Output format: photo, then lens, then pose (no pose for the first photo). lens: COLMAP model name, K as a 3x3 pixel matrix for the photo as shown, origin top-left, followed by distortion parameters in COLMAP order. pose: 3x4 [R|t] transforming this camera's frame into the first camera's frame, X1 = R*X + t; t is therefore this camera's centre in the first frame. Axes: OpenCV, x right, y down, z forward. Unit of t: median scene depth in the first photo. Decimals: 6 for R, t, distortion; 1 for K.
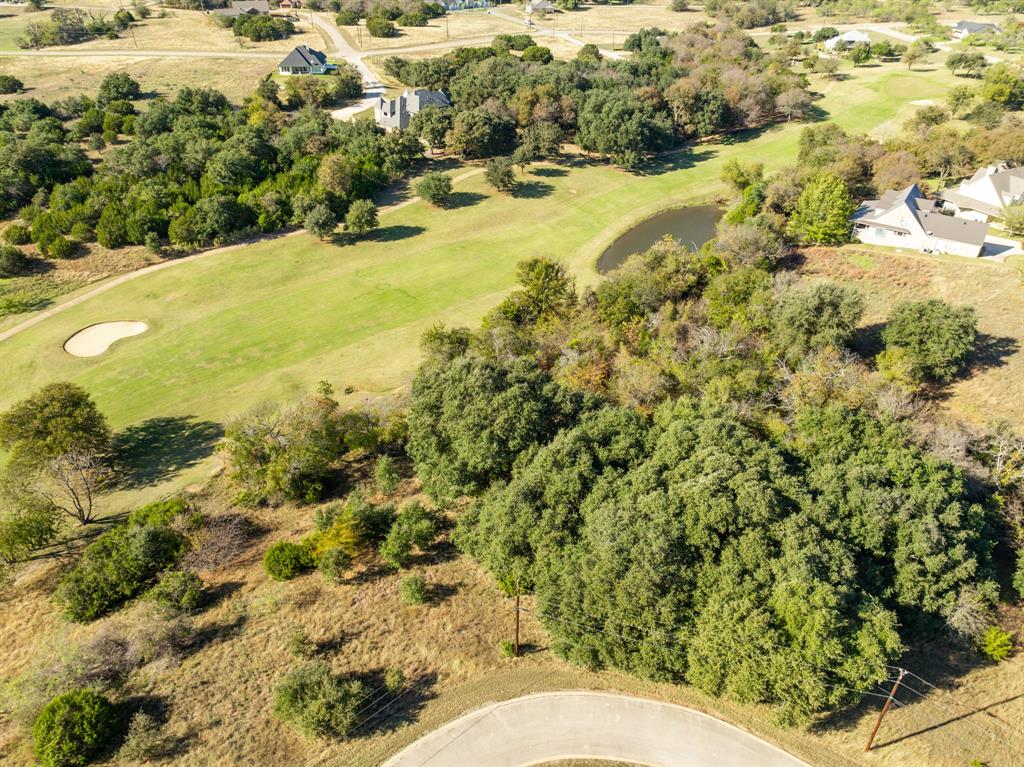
lens RADIAL K [[771.3, 0, 508.5], [0, 771.3, 378.7], [0, 0, 1]] dist [-0.008581, 0.002003]
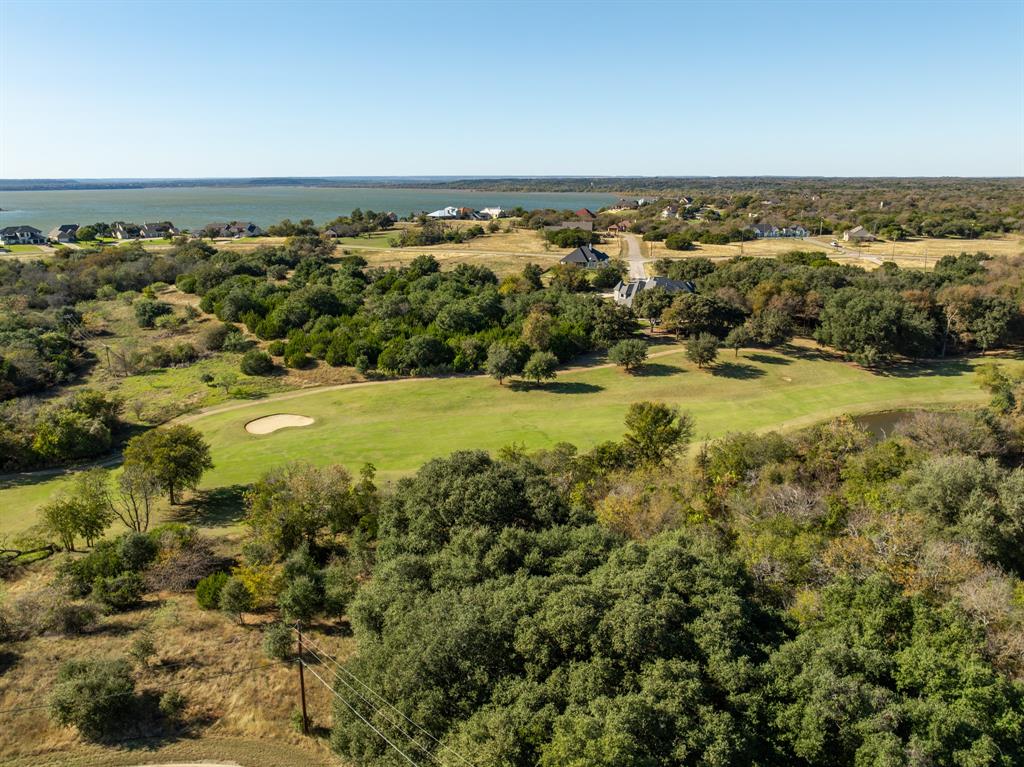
lens RADIAL K [[771.3, 0, 508.5], [0, 771.3, 378.7], [0, 0, 1]] dist [-0.008581, 0.002003]
pose [[0.881049, 0.109922, -0.460077, 0.250713], [-0.245998, 0.937227, -0.247164, 0.070082], [0.404027, 0.330942, 0.852783, 0.119772]]
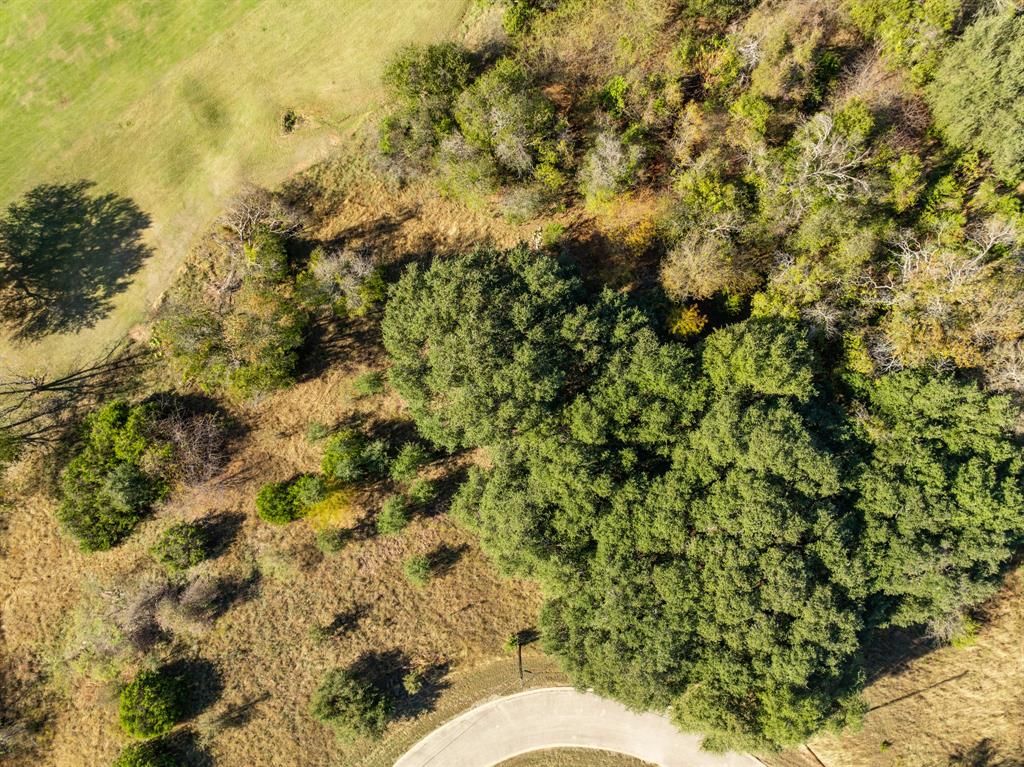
lens RADIAL K [[771.3, 0, 508.5], [0, 771.3, 378.7], [0, 0, 1]] dist [-0.008581, 0.002003]
pose [[0.999940, 0.010791, -0.001984, -0.003071], [-0.004080, 0.533588, 0.845735, -0.352950], [0.010185, -0.845676, 0.533600, 0.335287]]
